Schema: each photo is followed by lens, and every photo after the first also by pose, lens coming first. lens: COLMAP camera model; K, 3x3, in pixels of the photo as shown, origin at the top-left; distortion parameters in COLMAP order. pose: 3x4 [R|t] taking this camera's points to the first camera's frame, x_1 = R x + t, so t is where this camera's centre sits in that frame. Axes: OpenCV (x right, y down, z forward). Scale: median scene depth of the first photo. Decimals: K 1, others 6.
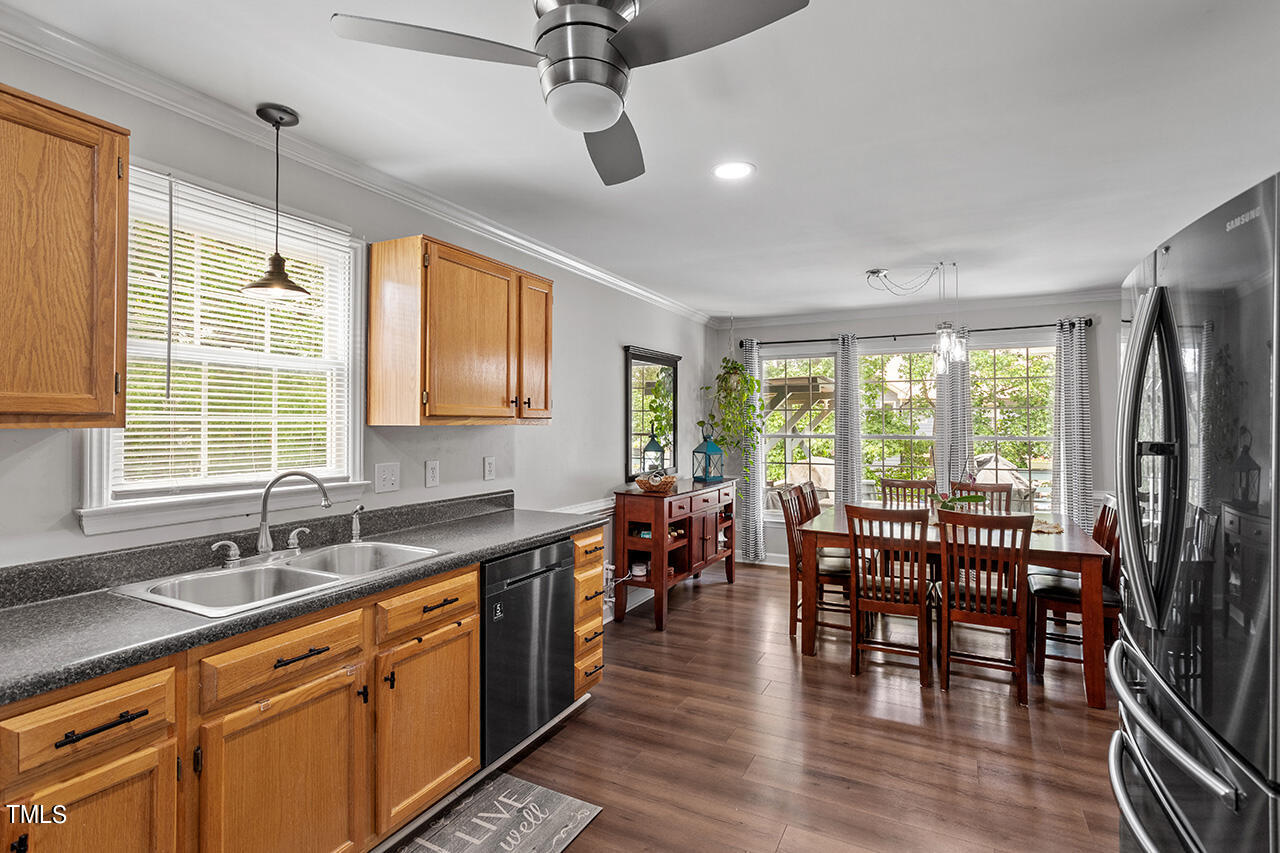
lens RADIAL K [[616.9, 0, 633.3], [0, 616.9, 421.1], [0, 0, 1]] dist [-0.012110, -0.000587]
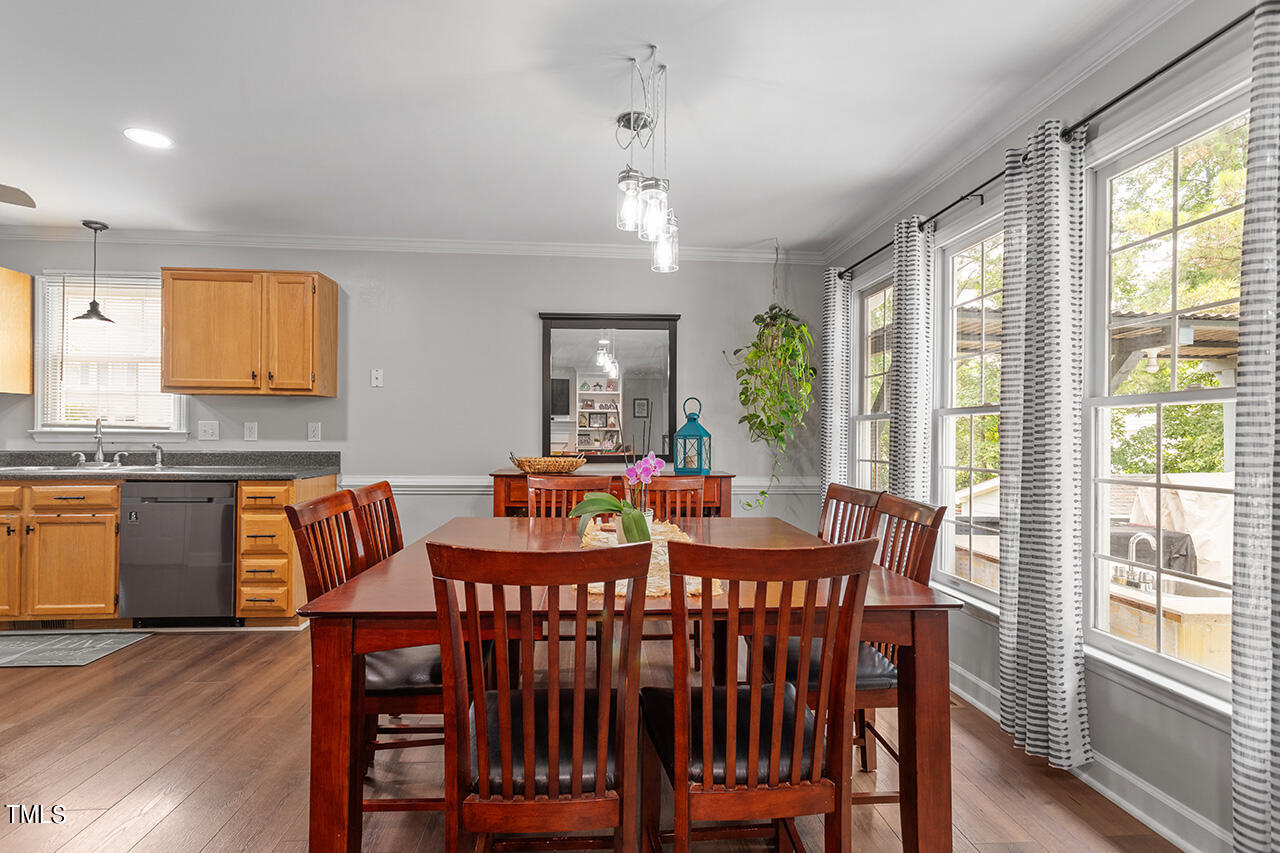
lens RADIAL K [[616.9, 0, 634.4], [0, 616.9, 431.2], [0, 0, 1]] dist [-0.012110, -0.000587]
pose [[0.535566, 0.002860, -0.844488, 1.527741], [-0.003691, 0.999993, 0.001046, 0.093562], [0.844485, 0.002556, 0.535573, 1.148237]]
